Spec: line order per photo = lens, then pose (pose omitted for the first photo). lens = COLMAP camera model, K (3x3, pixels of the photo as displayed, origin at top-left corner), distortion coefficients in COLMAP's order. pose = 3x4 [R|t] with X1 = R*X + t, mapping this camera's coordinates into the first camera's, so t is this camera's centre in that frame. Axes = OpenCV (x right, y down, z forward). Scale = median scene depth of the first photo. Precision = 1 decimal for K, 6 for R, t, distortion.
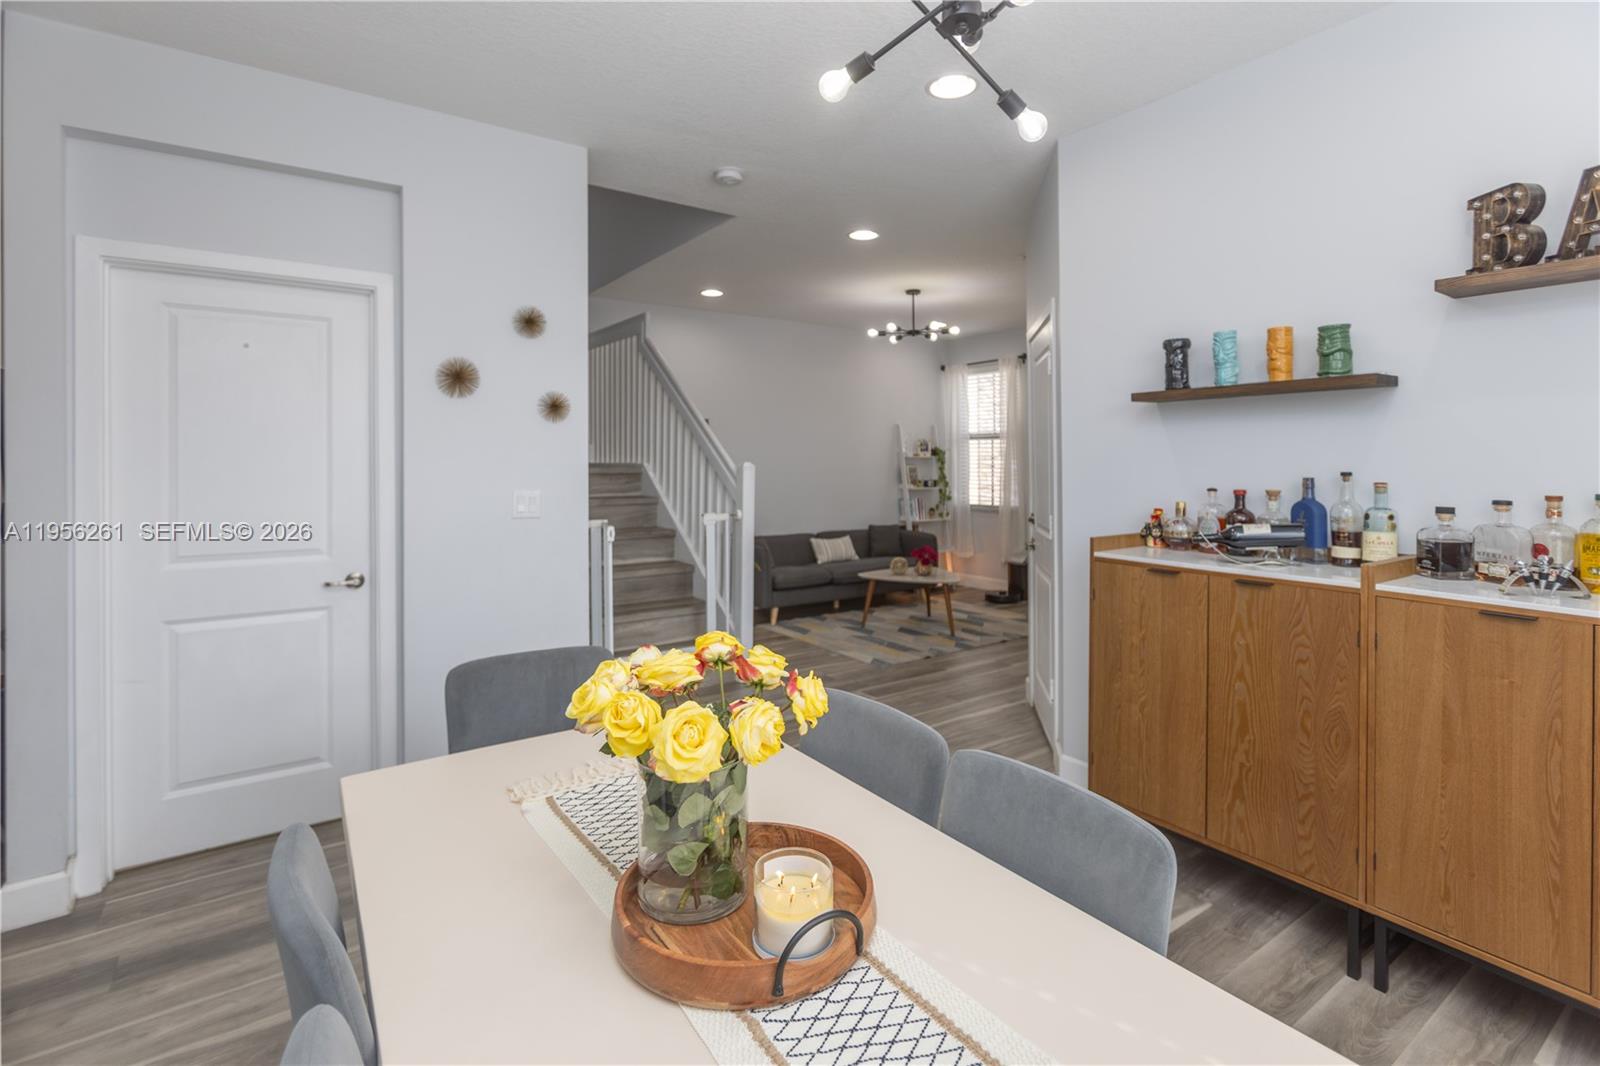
lens RADIAL K [[771.2, 0, 803.3], [0, 771.2, 463.7], [0, 0, 1]] dist [-0.008794, 0.003417]
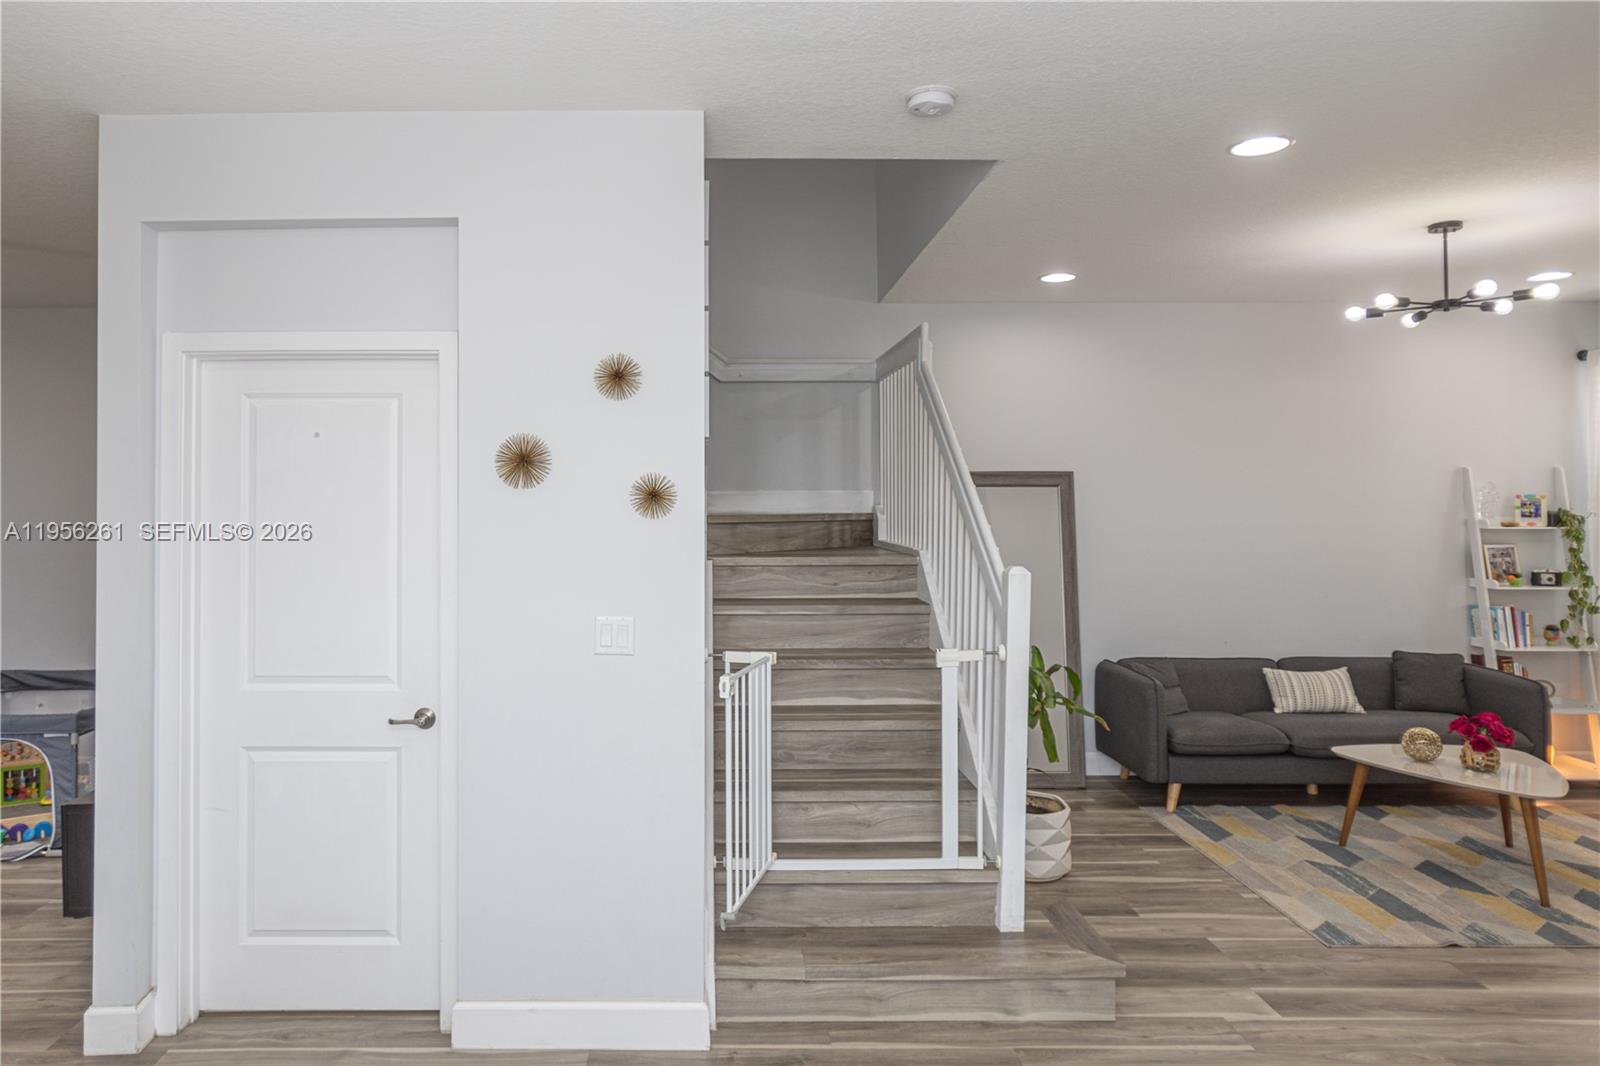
lens RADIAL K [[978.9, 0, 760.3], [0, 978.9, 486.3], [0, 0, 1]] dist [-0.016923, 0.013938]
pose [[0.811798, -0.002603, -0.583932, 0.150169], [-0.000173, 0.999989, -0.004699, -0.043376], [0.583938, 0.003916, 0.811789, 0.191282]]
